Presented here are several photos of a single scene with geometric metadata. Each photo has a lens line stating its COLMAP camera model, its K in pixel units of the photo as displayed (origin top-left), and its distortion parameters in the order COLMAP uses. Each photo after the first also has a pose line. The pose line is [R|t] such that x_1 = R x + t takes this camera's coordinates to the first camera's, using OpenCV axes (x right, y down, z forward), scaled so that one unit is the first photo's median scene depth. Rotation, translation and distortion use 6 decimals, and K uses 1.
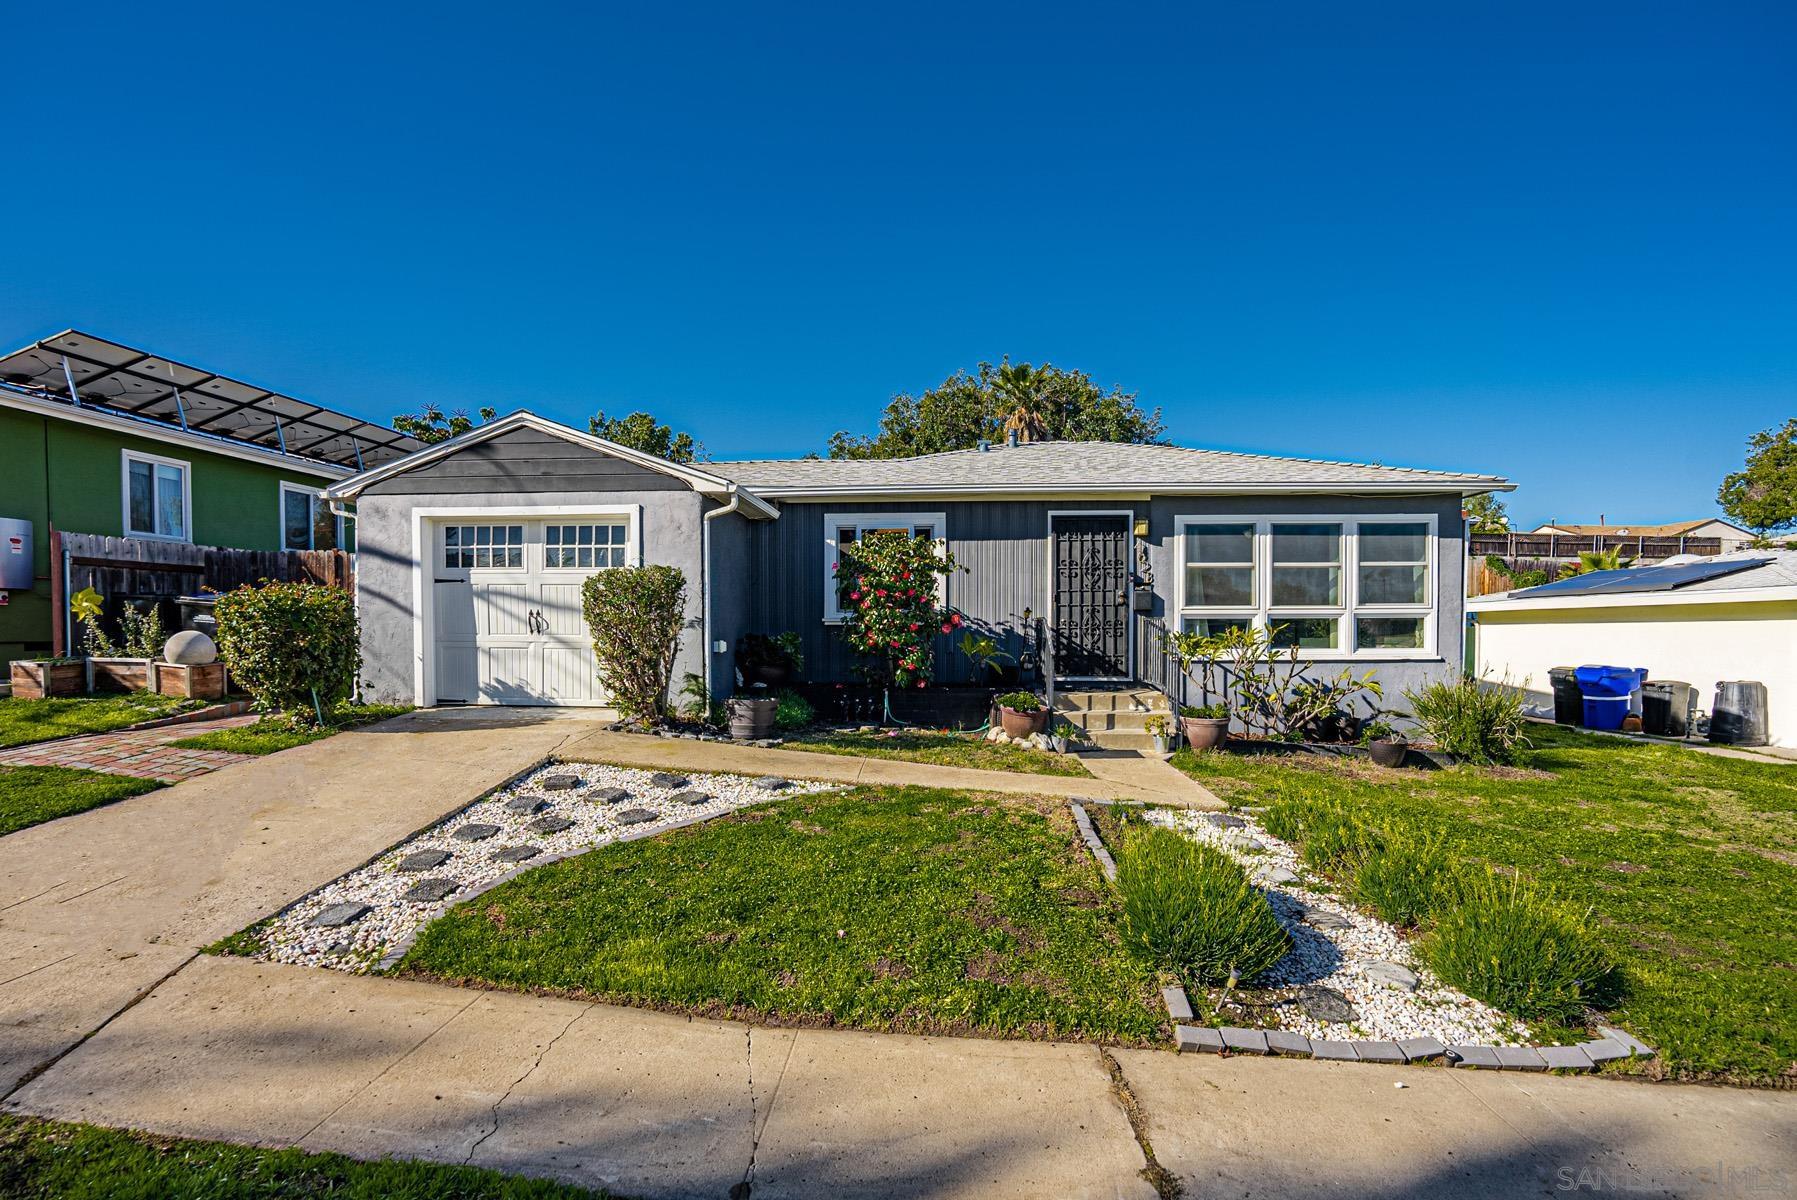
lens RADIAL K [[866.1, 0, 889.7], [0, 866.1, 607.9], [0, 0, 1]] dist [-0.050820, 0.019669]
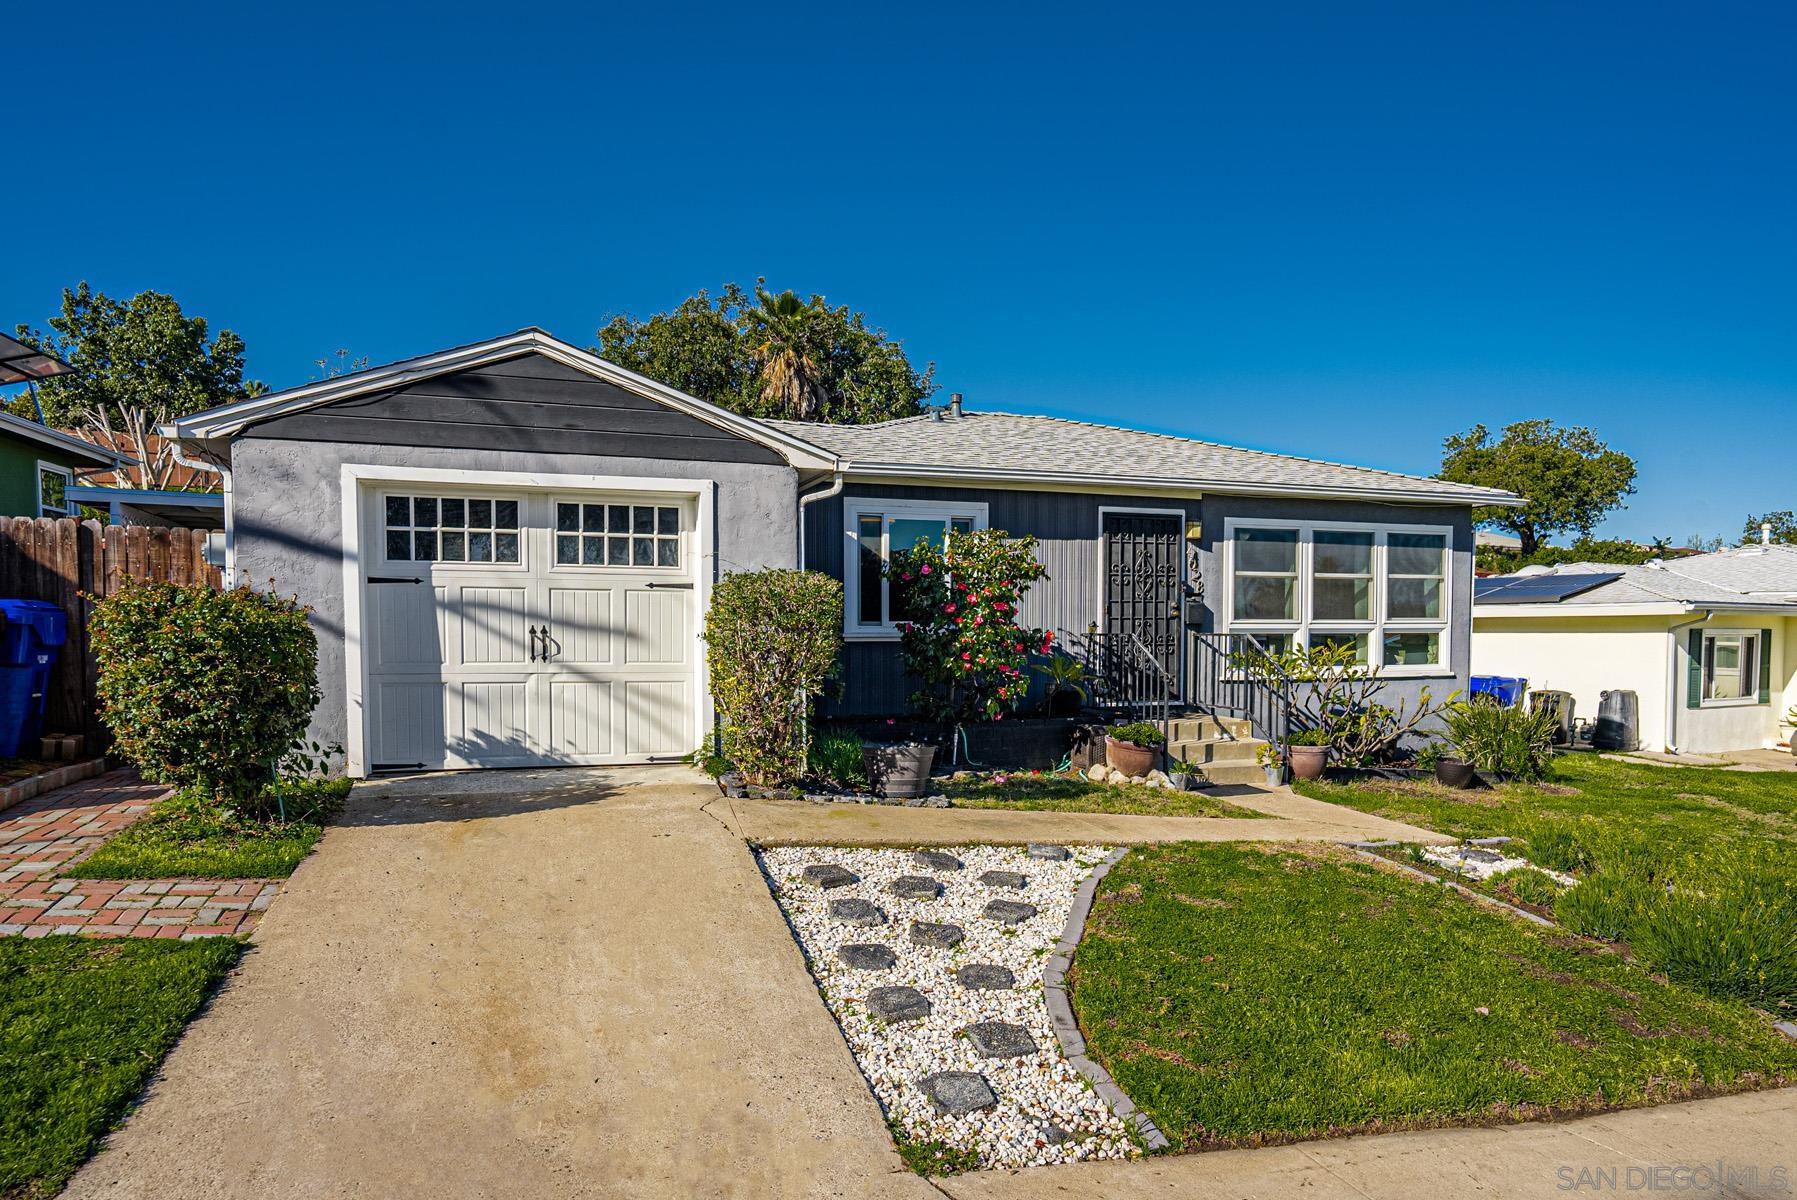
lens RADIAL K [[1121.8, 0, 876.9], [0, 1121.8, 621.7], [0, 0, 1]] dist [-0.011363, 0.011407]
pose [[0.922114, 0.002452, 0.386910, -0.509664], [-0.011396, 0.999718, 0.020824, -0.022630], [-0.386750, -0.023611, 0.921882, 0.082857]]
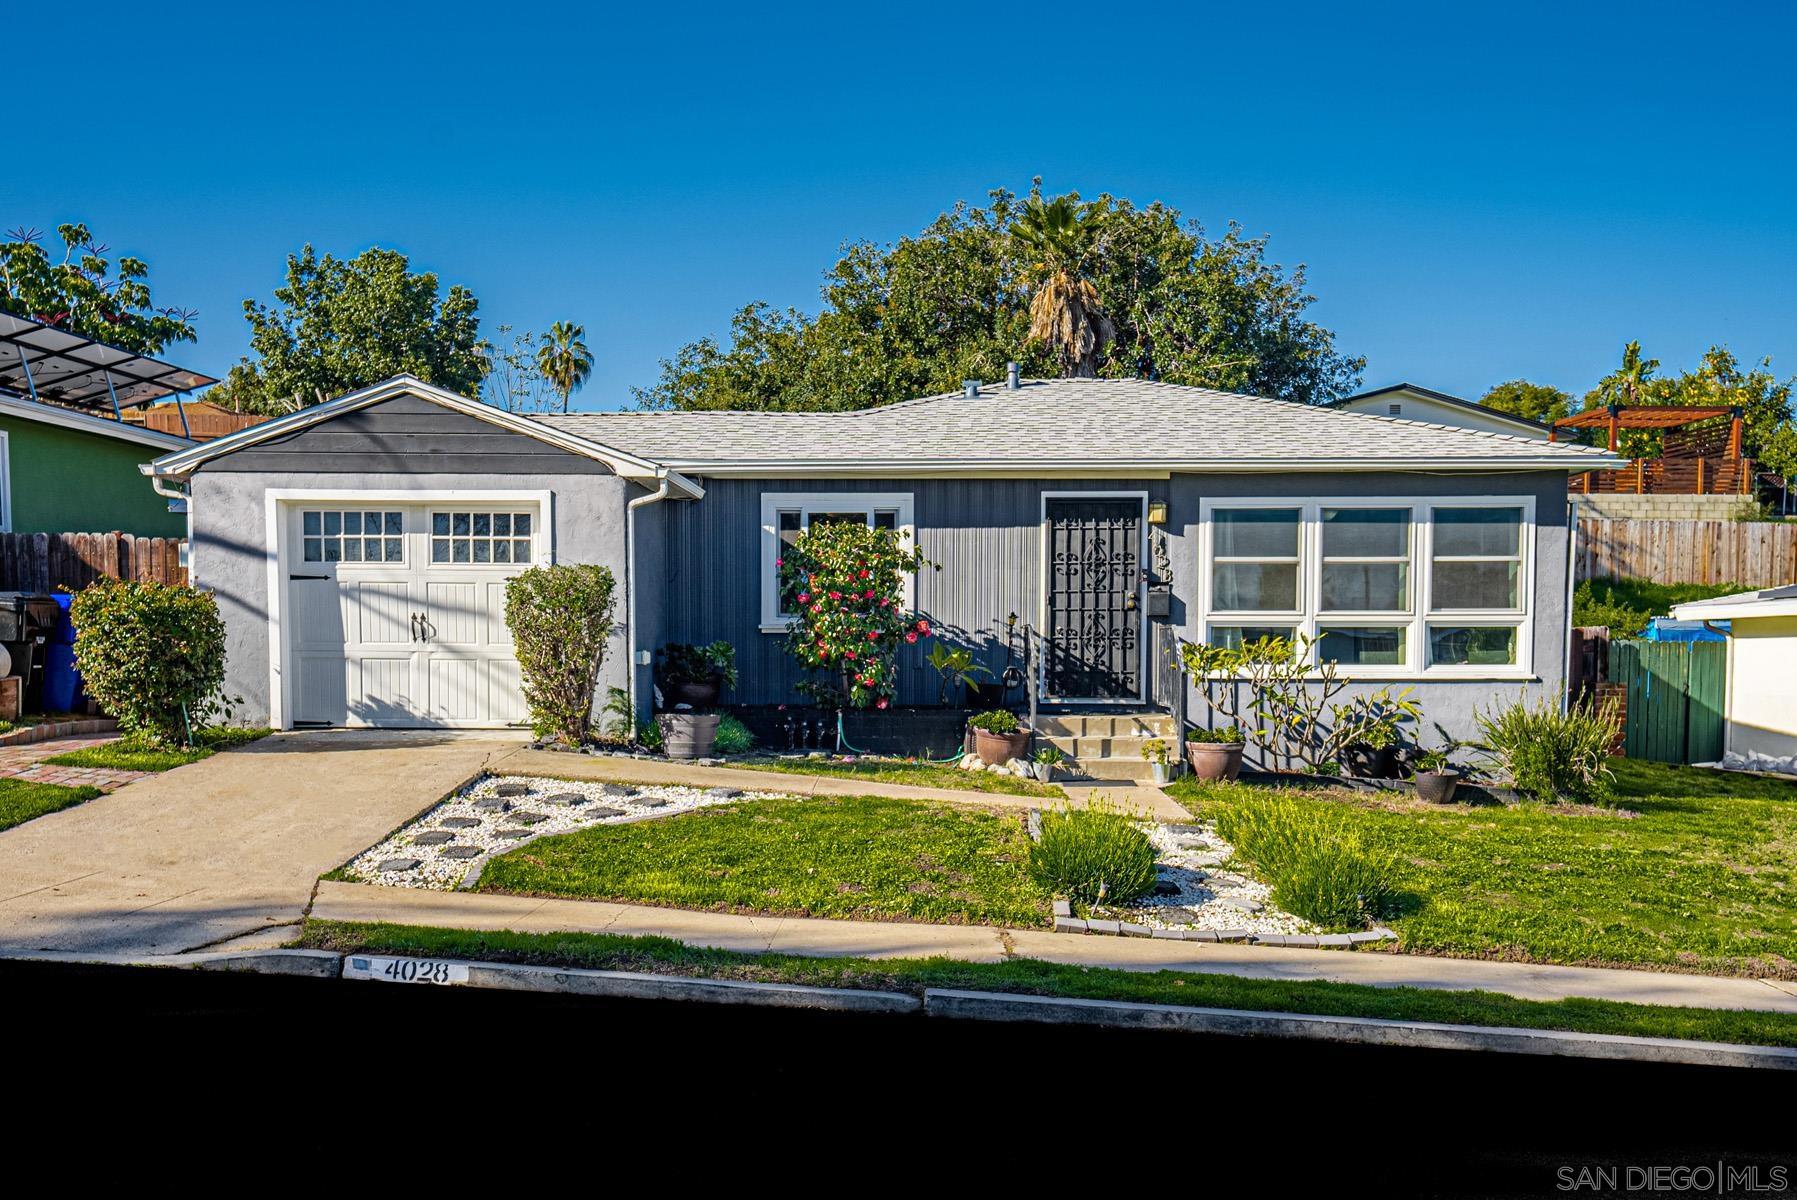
lens RADIAL K [[1811.4, 0, 874.9], [0, 1811.4, 632.6], [0, 0, 1]] dist [0.114934, 0.000000]
pose [[0.999708, 0.003463, 0.023921, -0.012614], [-0.003817, 0.999883, 0.014799, -0.006716], [-0.023867, -0.014886, 0.999604, -0.782319]]
